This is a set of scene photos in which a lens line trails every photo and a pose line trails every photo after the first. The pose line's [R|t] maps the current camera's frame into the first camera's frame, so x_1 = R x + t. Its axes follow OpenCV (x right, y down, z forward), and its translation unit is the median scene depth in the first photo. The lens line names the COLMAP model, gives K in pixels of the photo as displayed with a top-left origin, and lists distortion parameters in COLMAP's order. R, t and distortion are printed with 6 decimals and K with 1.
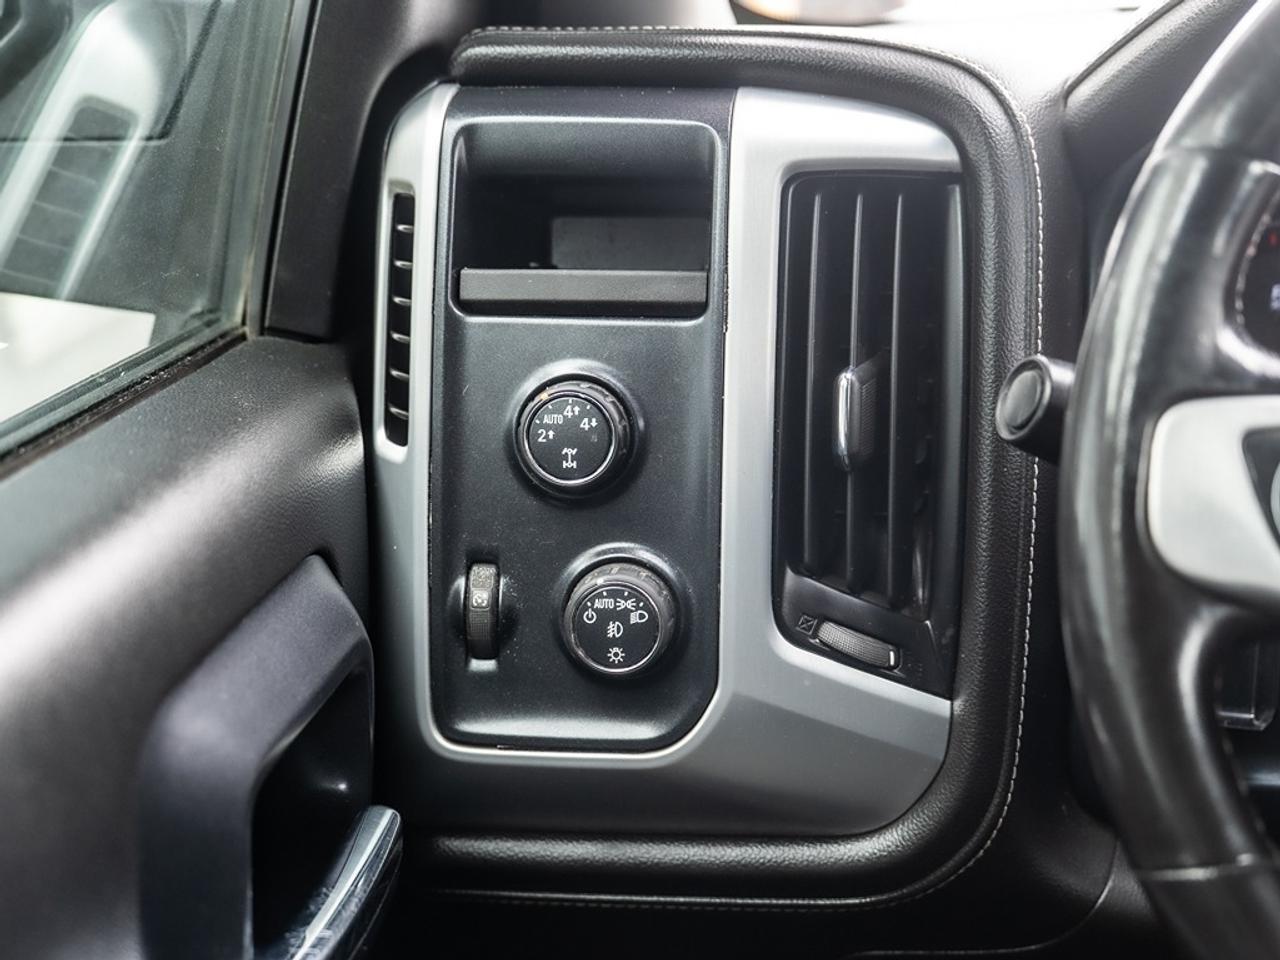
lens RADIAL K [[2123.7, 0, 640.0], [0, 2123.7, 480.0], [0, 0, 1]] dist [-0.023539, -0.029241]
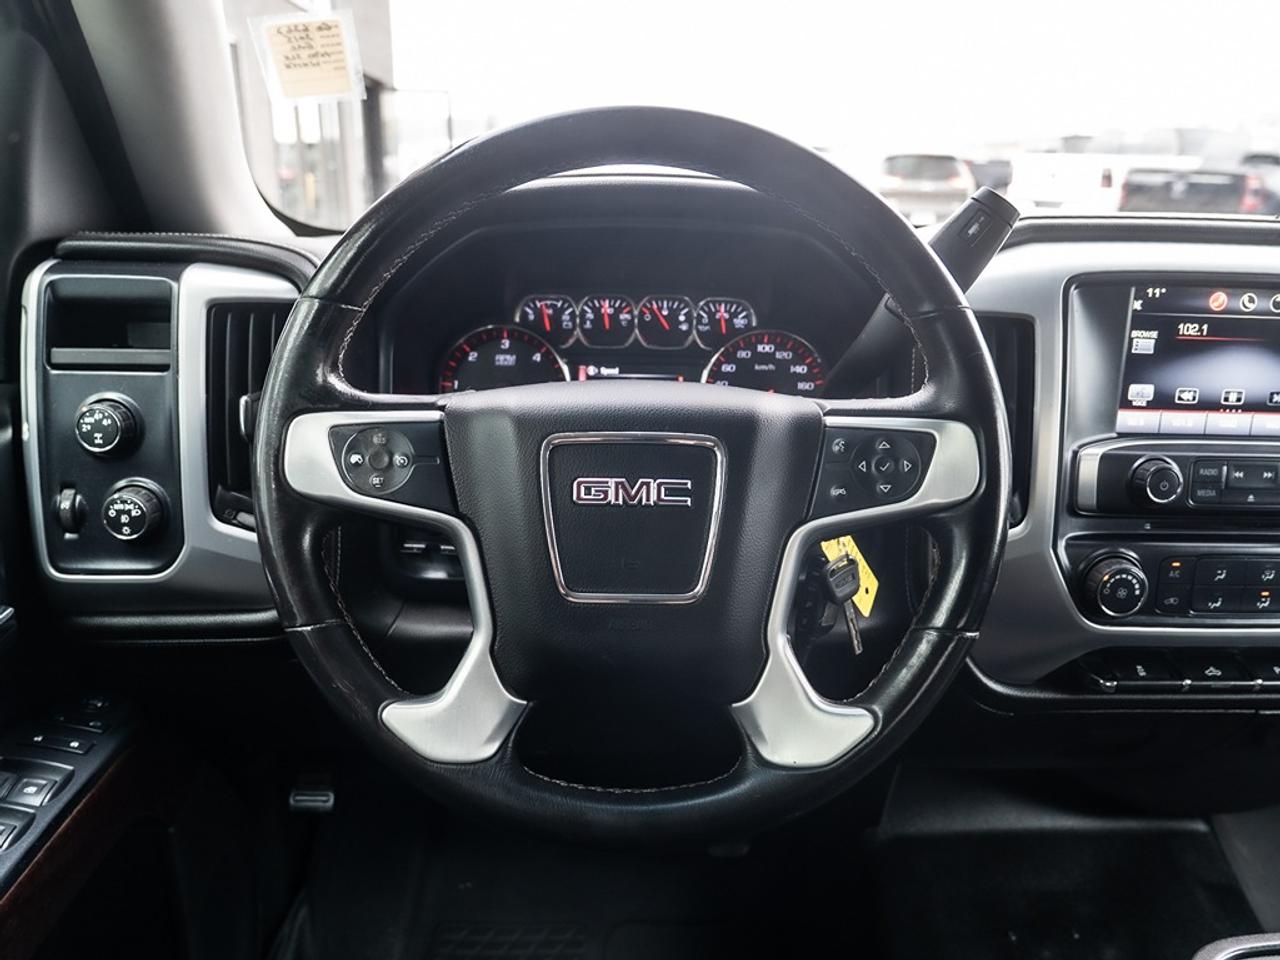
lens RADIAL K [[899.8, 0, 640.0], [0, 899.8, 480.0], [0, 0, 1]] dist [-0.005381, 0.000877]
pose [[0.989173, -0.018284, 0.145608, 0.361503], [0.011361, 0.998771, 0.048236, -0.005842], [-0.146311, -0.046059, 0.988166, 0.034453]]
